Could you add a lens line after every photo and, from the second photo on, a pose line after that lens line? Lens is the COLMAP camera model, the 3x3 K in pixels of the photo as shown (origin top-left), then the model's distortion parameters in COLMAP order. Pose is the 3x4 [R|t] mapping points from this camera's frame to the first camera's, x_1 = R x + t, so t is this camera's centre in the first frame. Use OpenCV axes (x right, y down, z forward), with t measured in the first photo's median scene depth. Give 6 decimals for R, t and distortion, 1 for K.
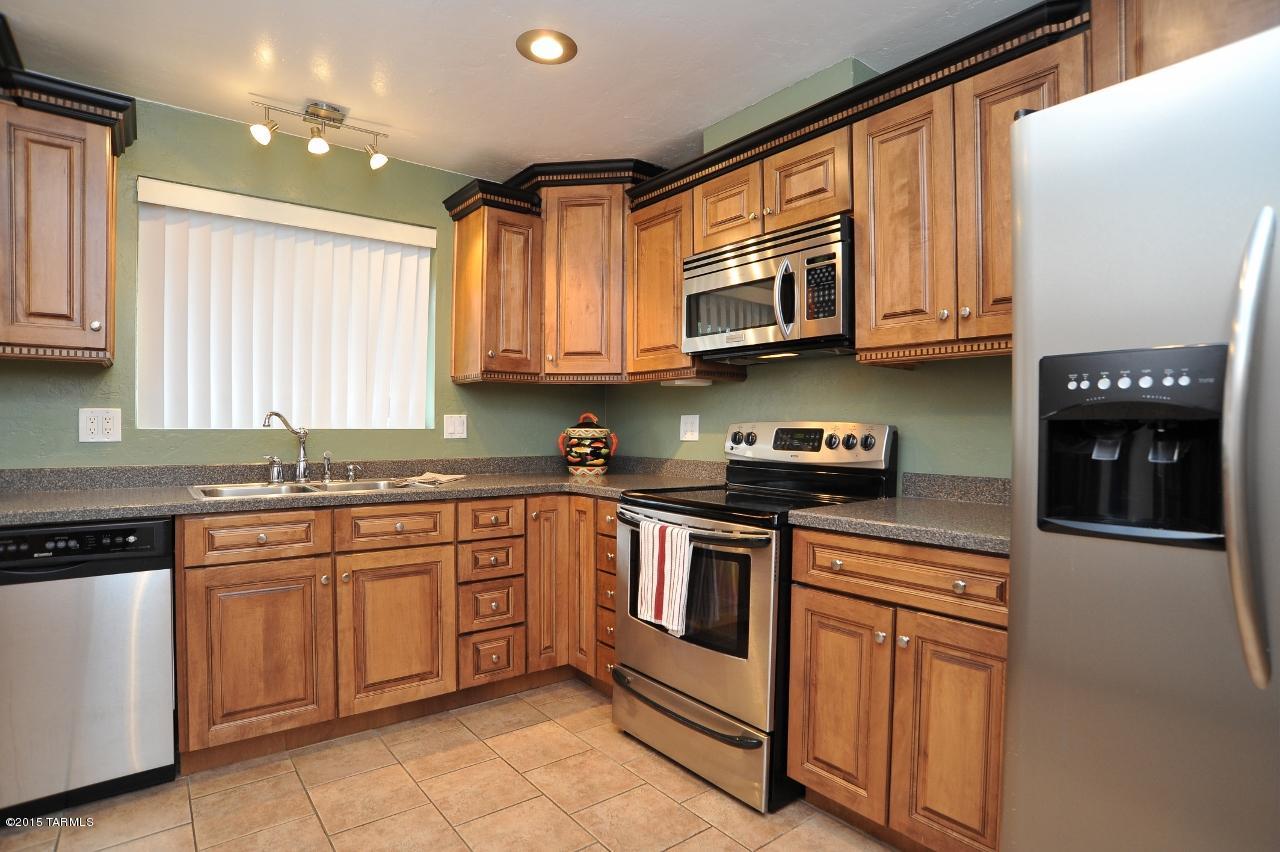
lens RADIAL K [[667.7, 0, 640.9], [0, 667.7, 429.8], [0, 0, 1]] dist [-0.108582, 0.057787]
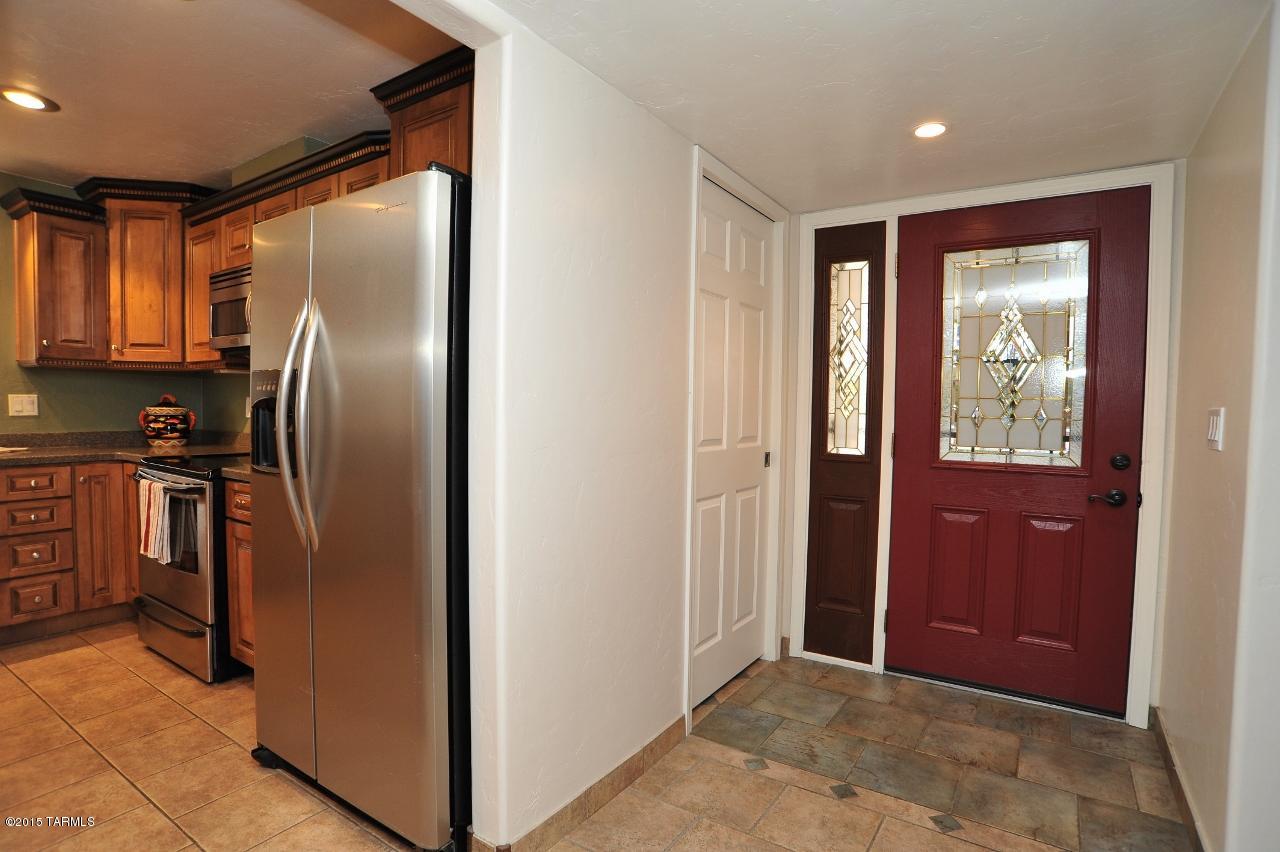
lens RADIAL K [[667.7, 0, 640.9], [0, 667.7, 429.8], [0, 0, 1]] dist [-0.108582, 0.057787]
pose [[0.952746, -0.004859, 0.303729, 0.478207], [-0.006977, 0.999258, 0.037871, -0.013682], [-0.303687, -0.038201, 0.952006, -0.425157]]
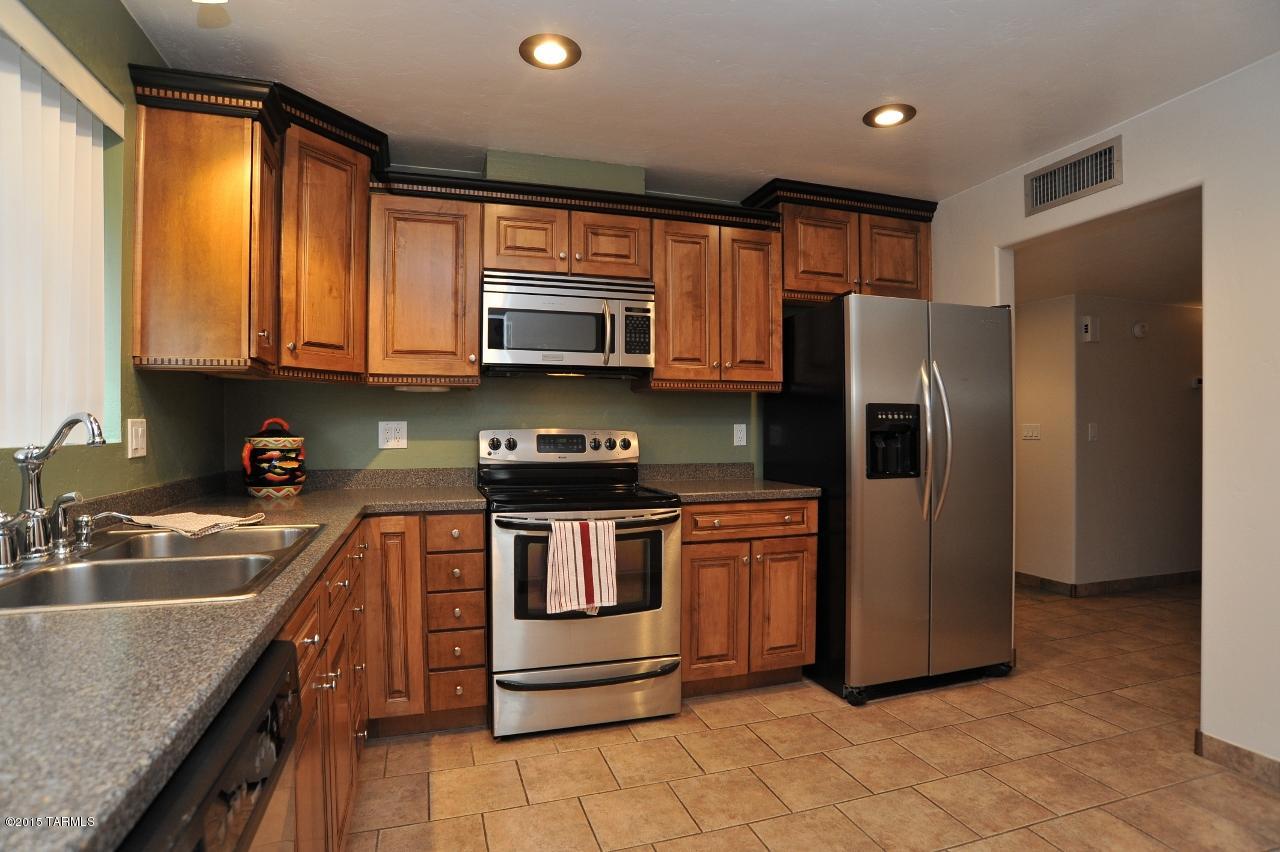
lens RADIAL K [[667.7, 0, 640.9], [0, 667.7, 429.8], [0, 0, 1]] dist [-0.108582, 0.057787]
pose [[0.333638, -0.007905, 0.942668, -0.828522], [0.004823, 0.999966, 0.006678, -0.017466], [-0.942689, 0.002319, 0.333665, 0.433606]]
